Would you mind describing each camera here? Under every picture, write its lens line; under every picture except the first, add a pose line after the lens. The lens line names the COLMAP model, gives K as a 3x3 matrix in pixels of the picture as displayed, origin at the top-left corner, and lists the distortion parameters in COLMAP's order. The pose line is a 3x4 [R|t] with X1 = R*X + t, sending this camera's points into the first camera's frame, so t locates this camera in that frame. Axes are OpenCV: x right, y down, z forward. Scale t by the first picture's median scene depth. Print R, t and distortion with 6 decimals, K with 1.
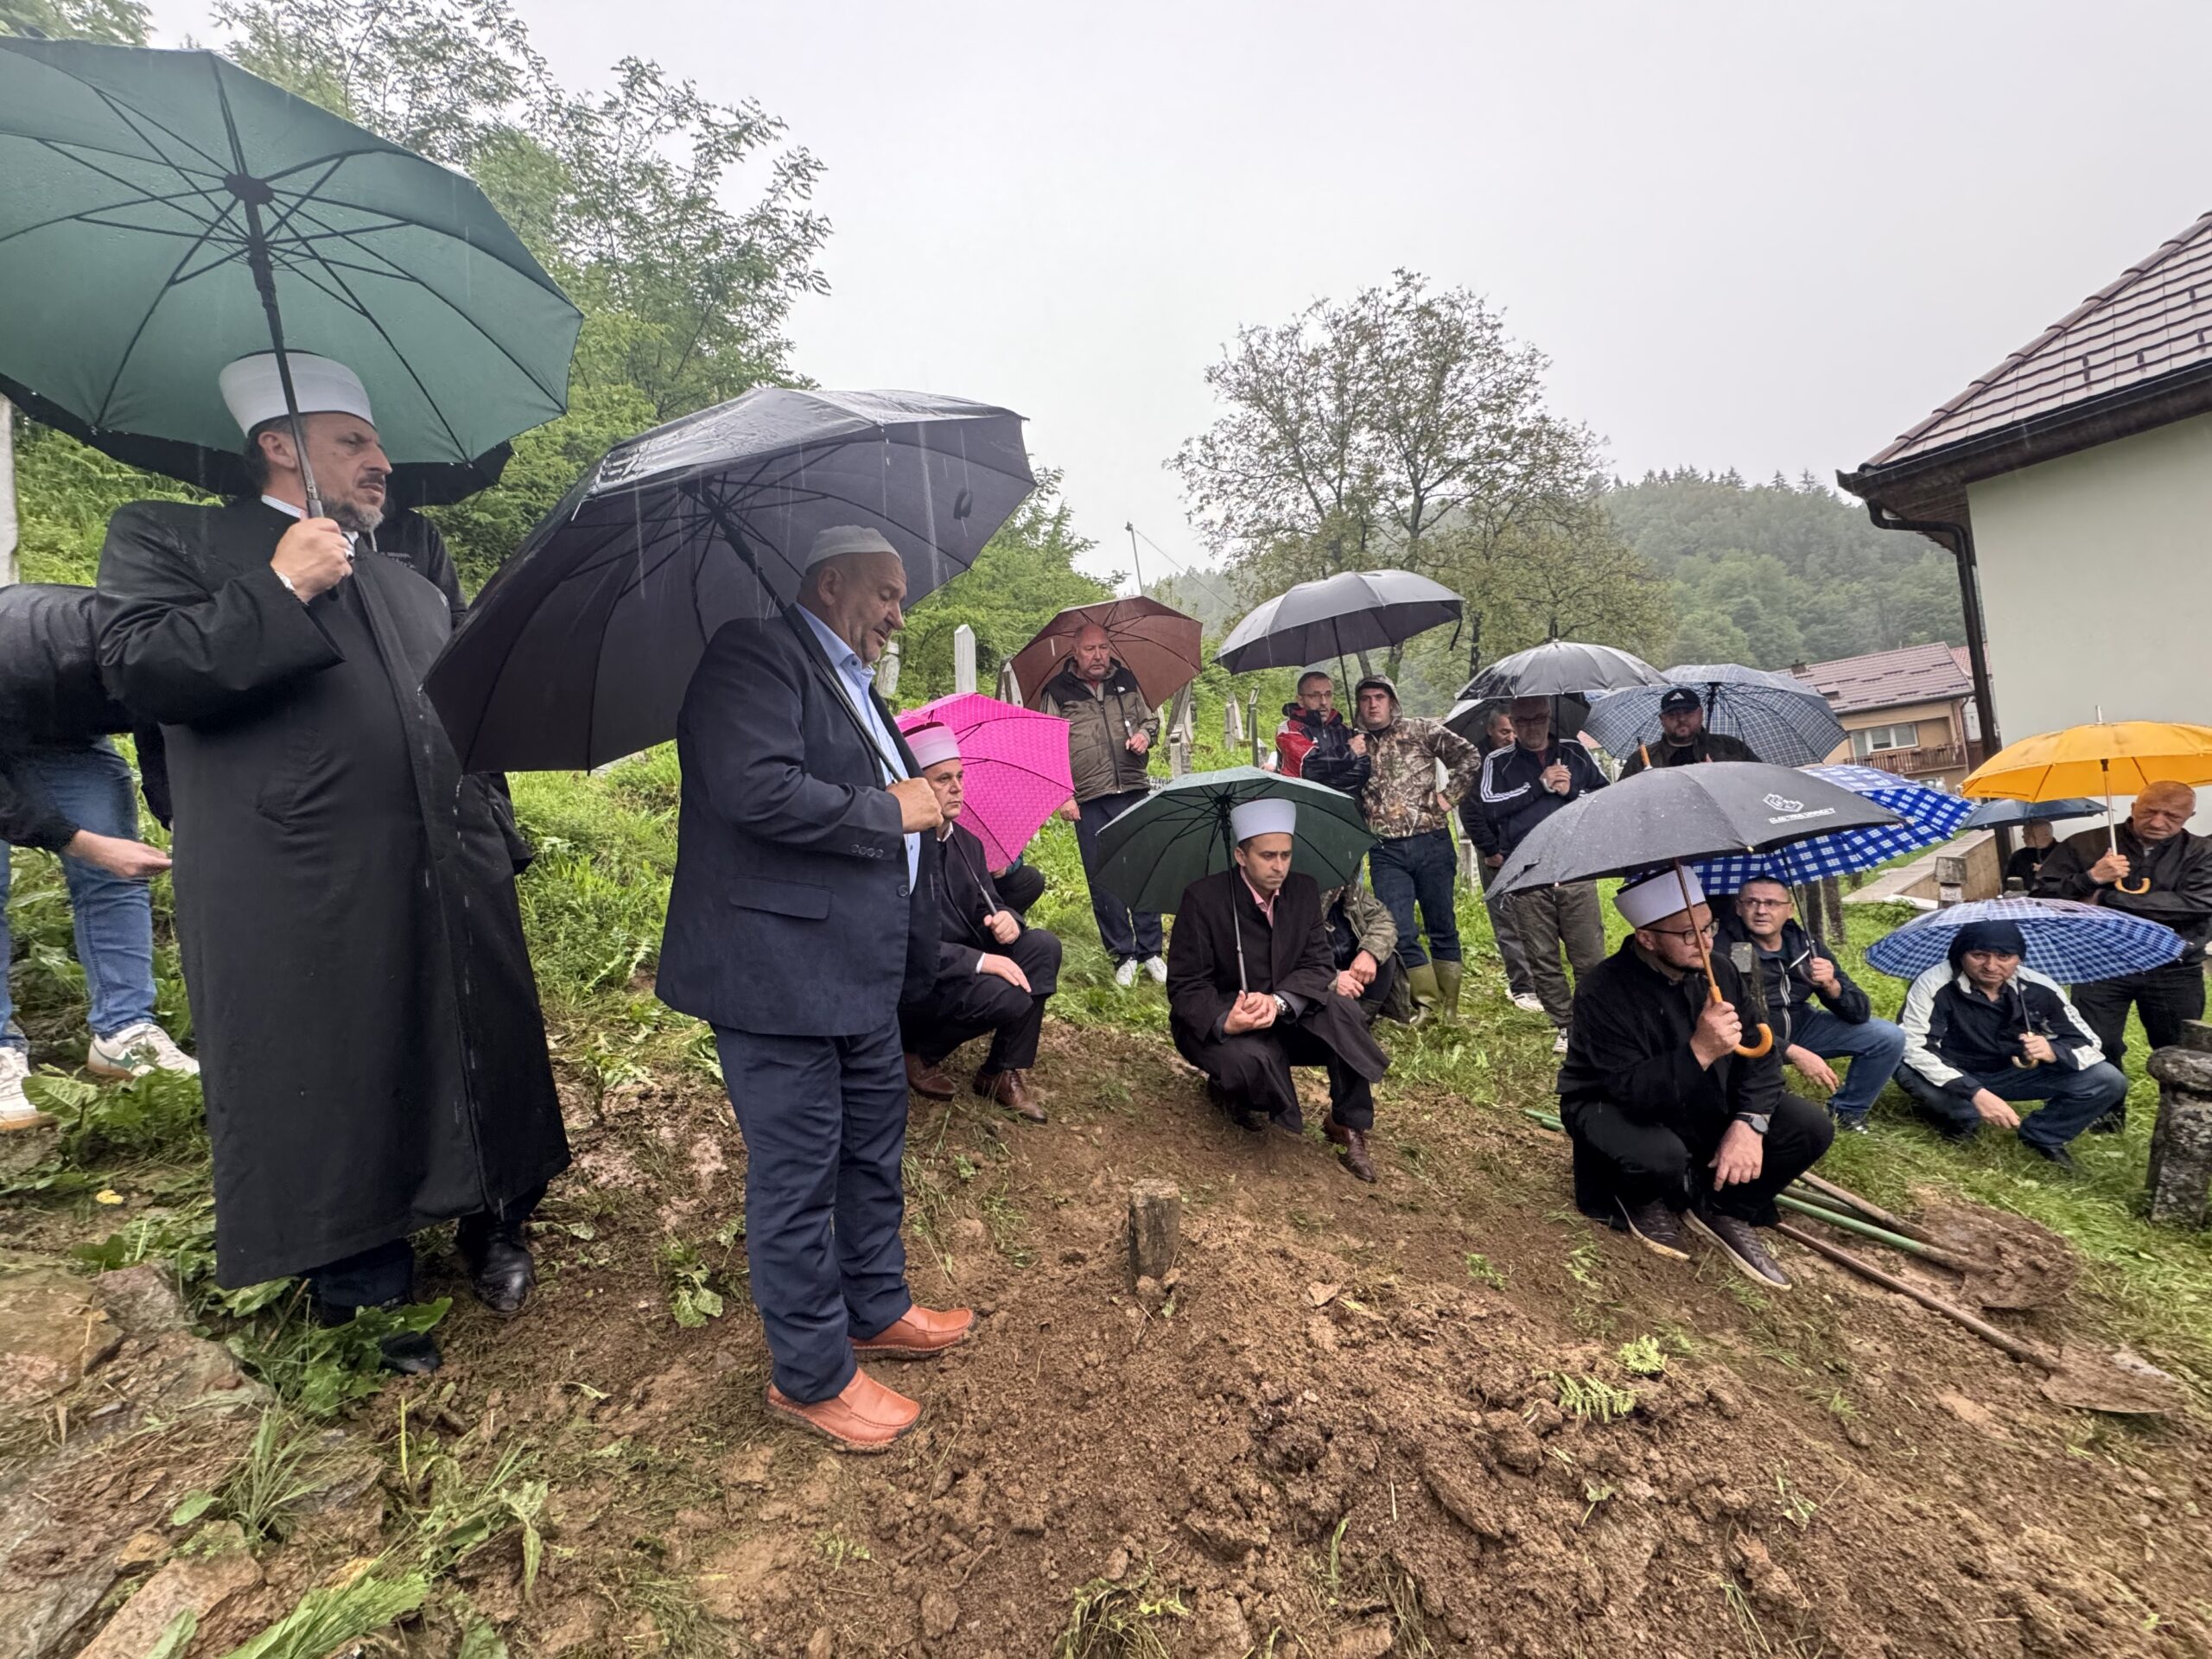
lens RADIAL K [[881.0, 0, 1101.5], [0, 881.0, 839.3], [0, 0, 1]] dist [-0.006620, 0.001422]
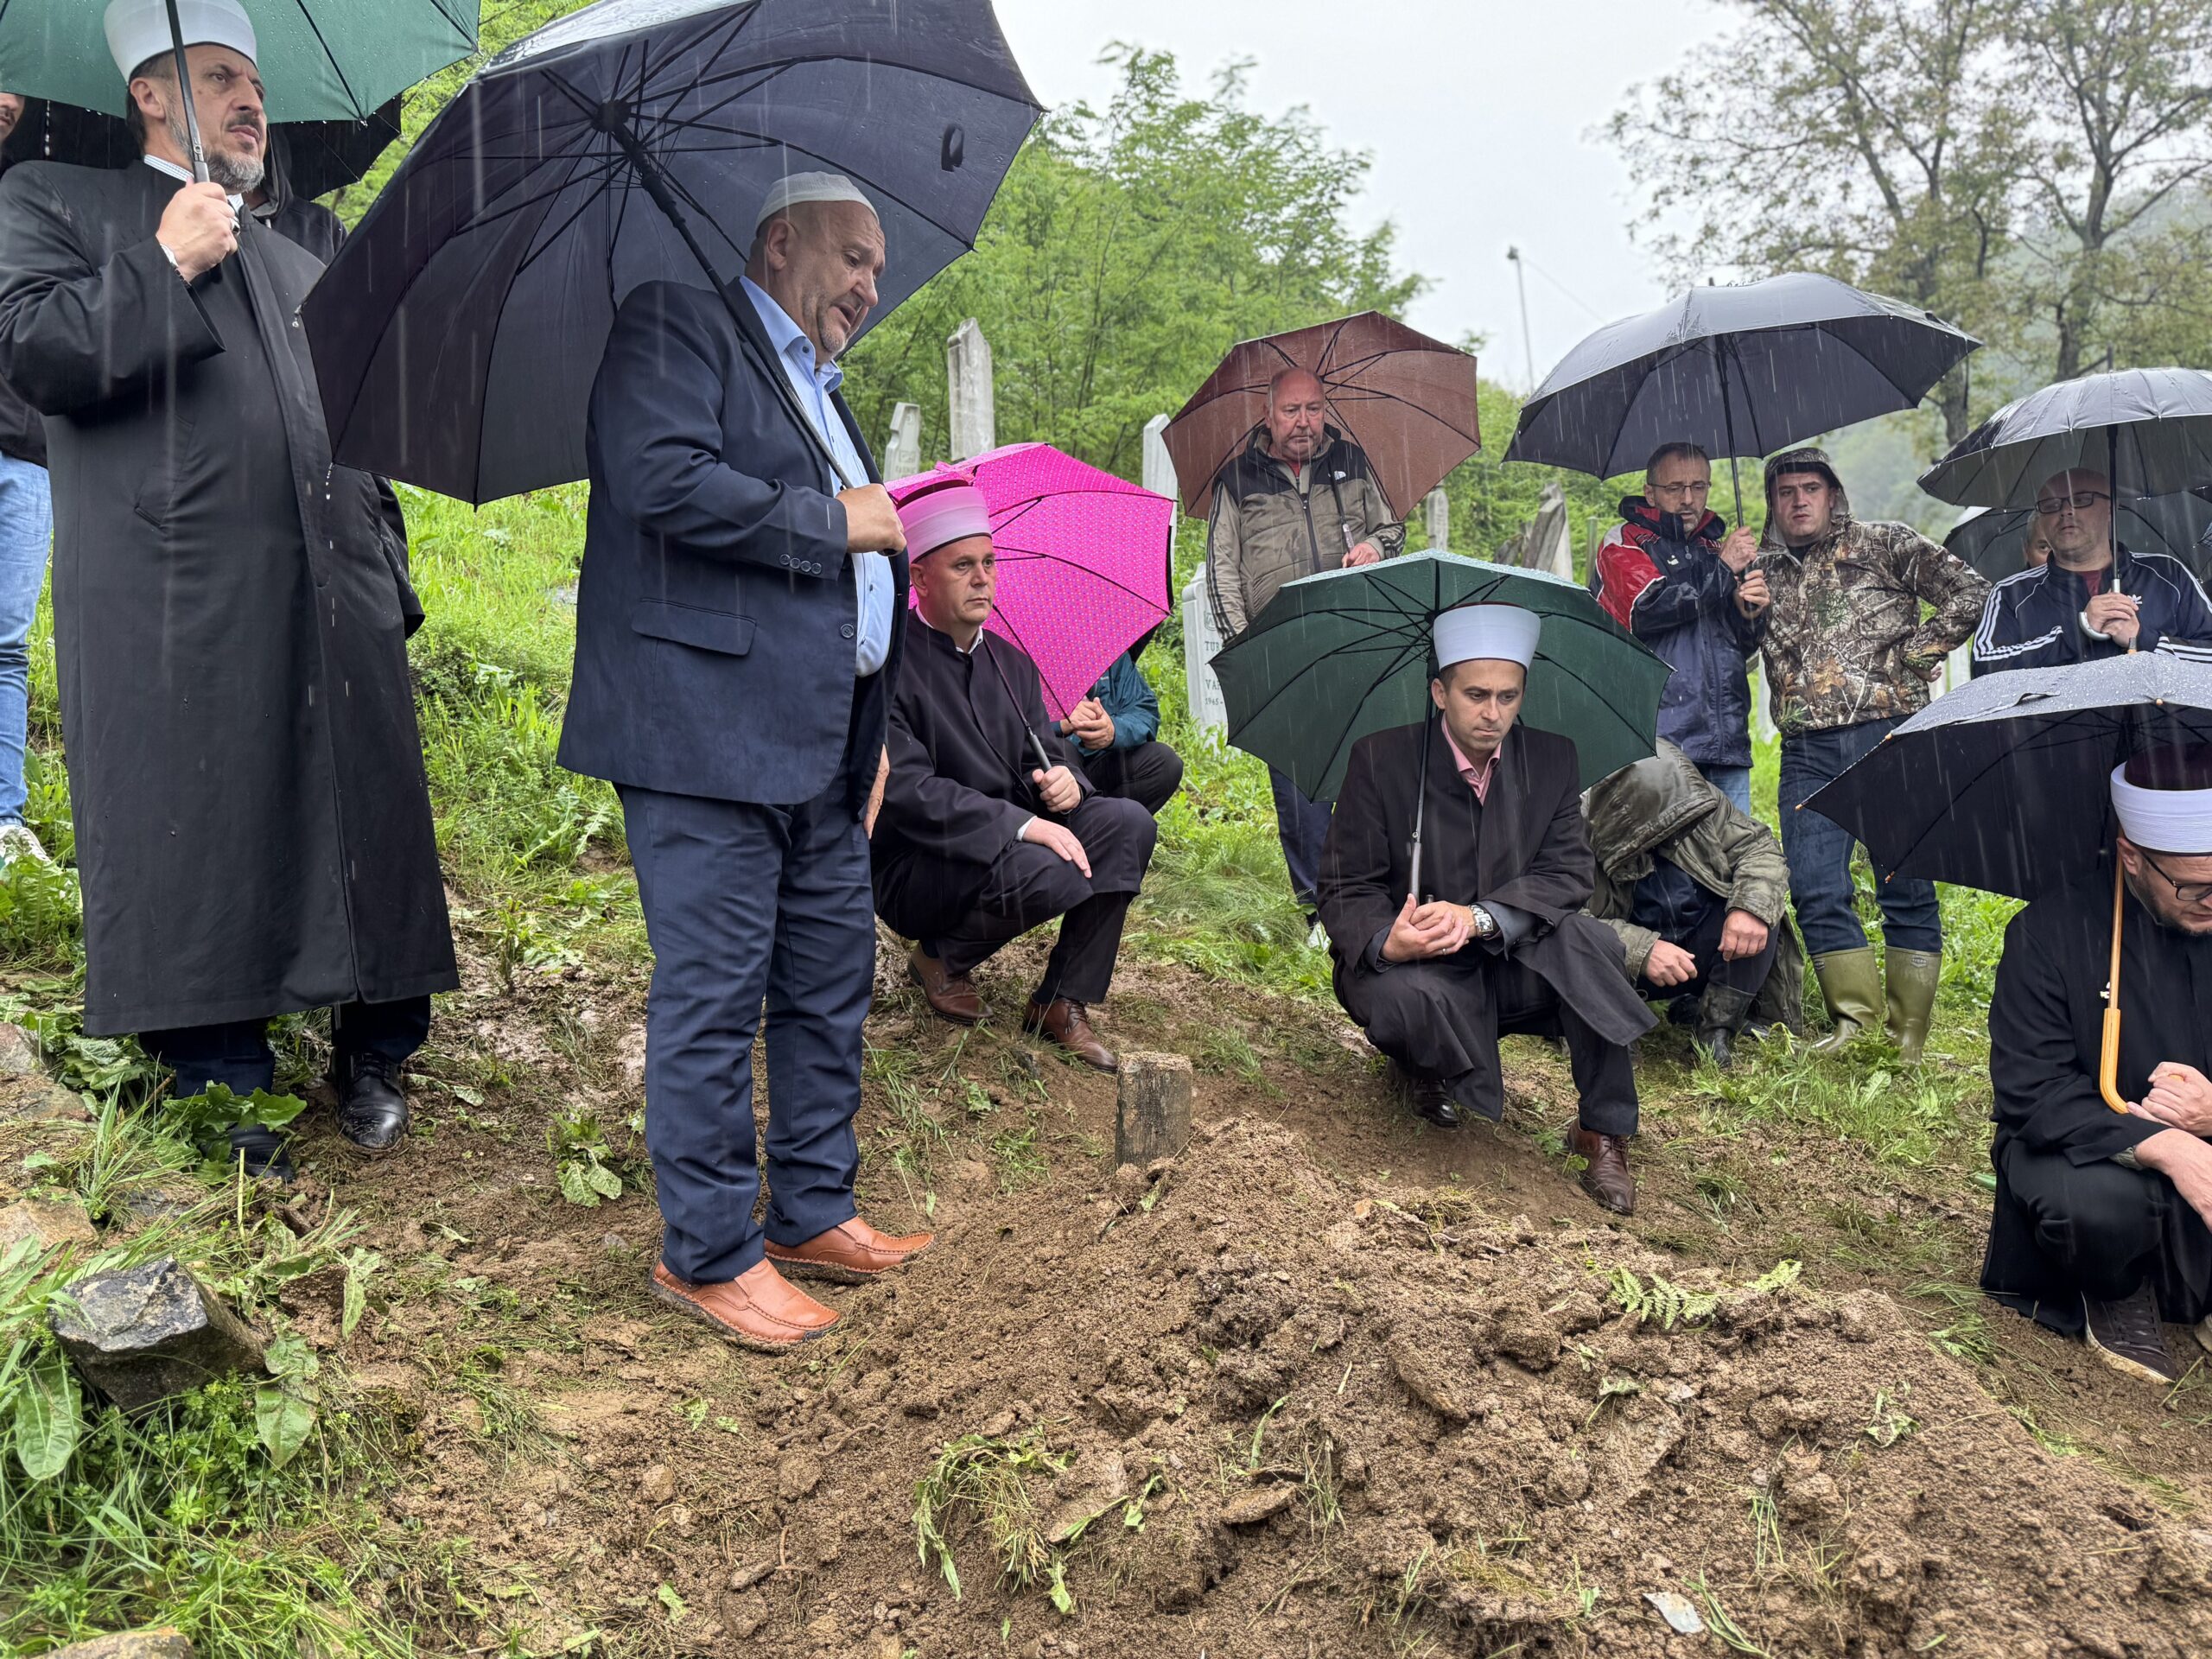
lens RADIAL K [[1565.6, 0, 1105.2], [0, 1565.6, 846.7], [0, 0, 1]] dist [0.032176, -0.037881]
pose [[0.973374, 0.041338, -0.225463, 0.158980], [-0.039565, 0.999140, 0.012379, 0.108240], [0.225781, -0.003129, 0.974173, -0.142257]]
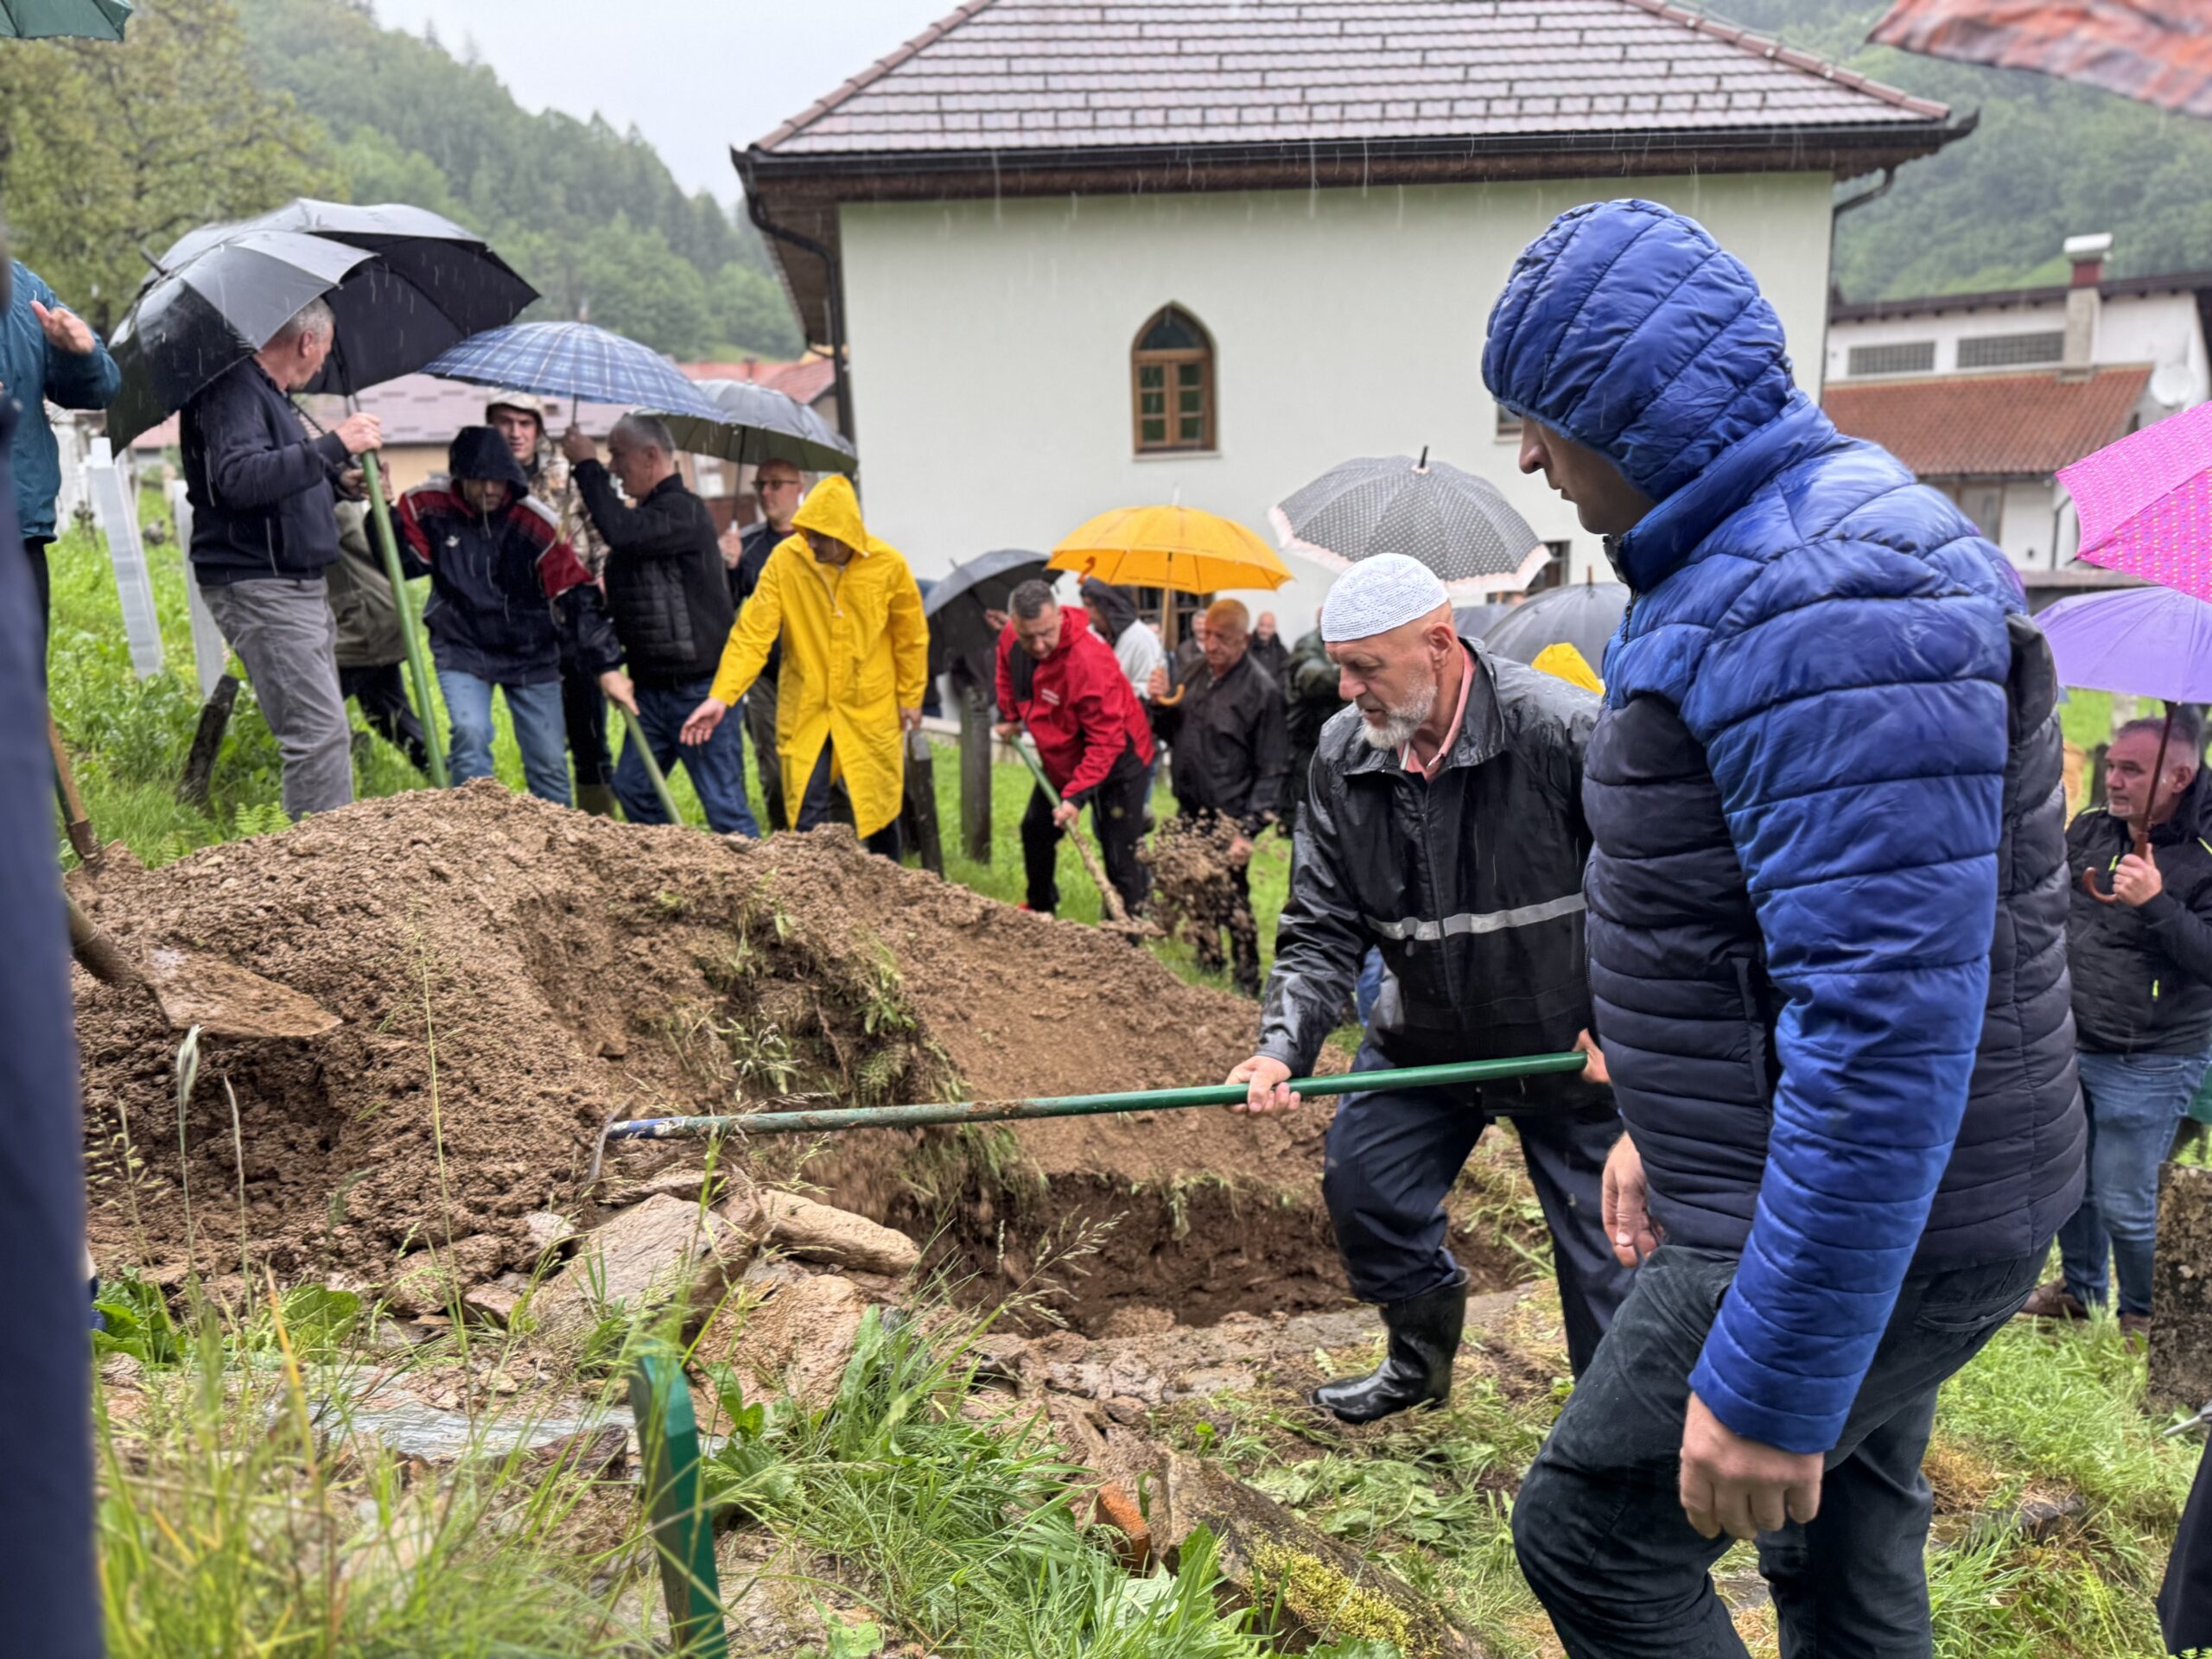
lens RADIAL K [[1565.6, 0, 1122.4], [0, 1565.6, 863.3], [0, 0, 1]] dist [0.032176, -0.037881]
pose [[0.485509, -0.110585, 0.867209, -0.611646], [-0.025389, 0.989765, 0.140427, 0.009423], [-0.873863, -0.090196, 0.477733, -0.049436]]
